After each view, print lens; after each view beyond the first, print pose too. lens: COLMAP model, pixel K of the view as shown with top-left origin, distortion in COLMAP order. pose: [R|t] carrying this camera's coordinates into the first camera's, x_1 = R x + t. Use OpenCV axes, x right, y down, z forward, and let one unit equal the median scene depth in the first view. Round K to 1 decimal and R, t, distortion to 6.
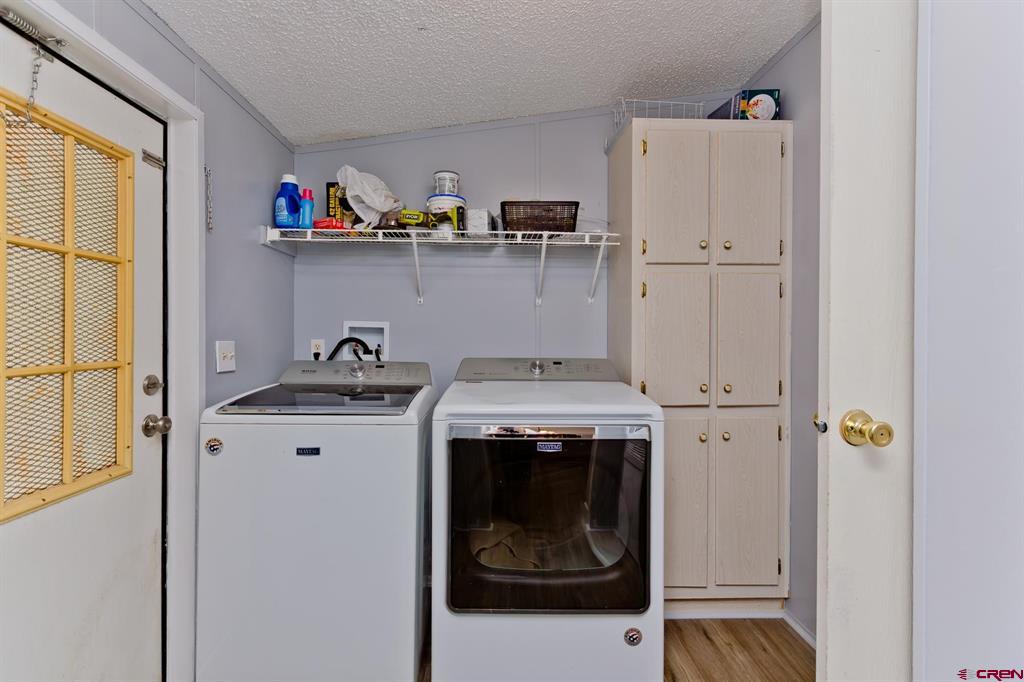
lens RADIAL K [[467.8, 0, 505.6], [0, 467.8, 336.2], [0, 0, 1]] dist [0.004227, -0.000395]
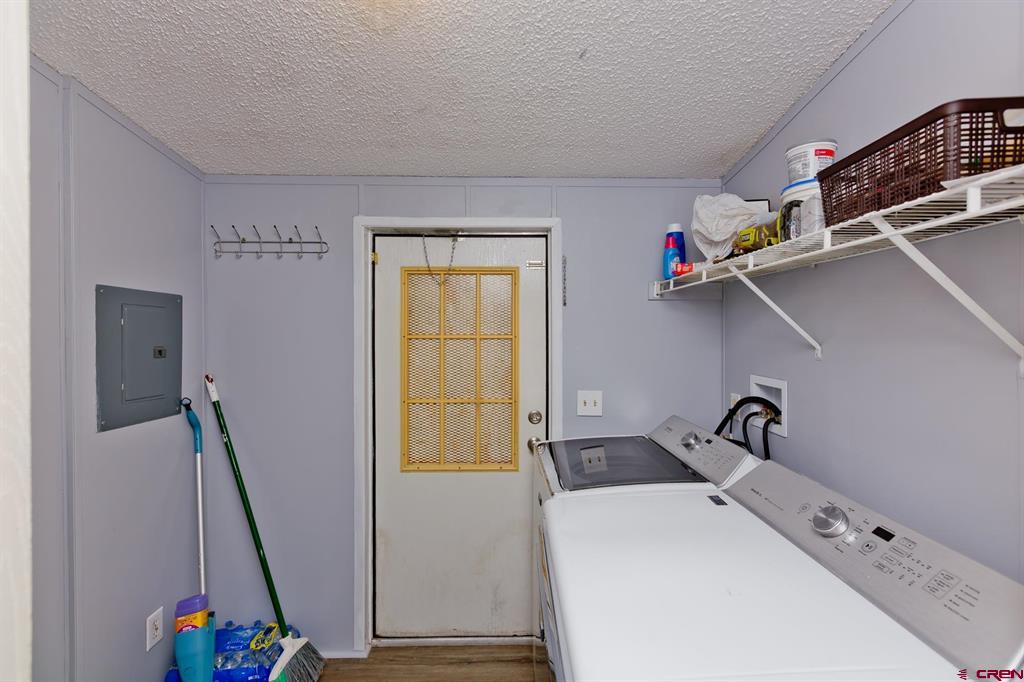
lens RADIAL K [[467.8, 0, 505.6], [0, 467.8, 336.2], [0, 0, 1]] dist [0.004227, -0.000395]
pose [[-0.022534, 0.002344, -0.999743, 0.684472], [-0.003545, 0.999991, 0.002424, -0.146197], [0.999740, 0.003598, -0.022525, 0.886061]]
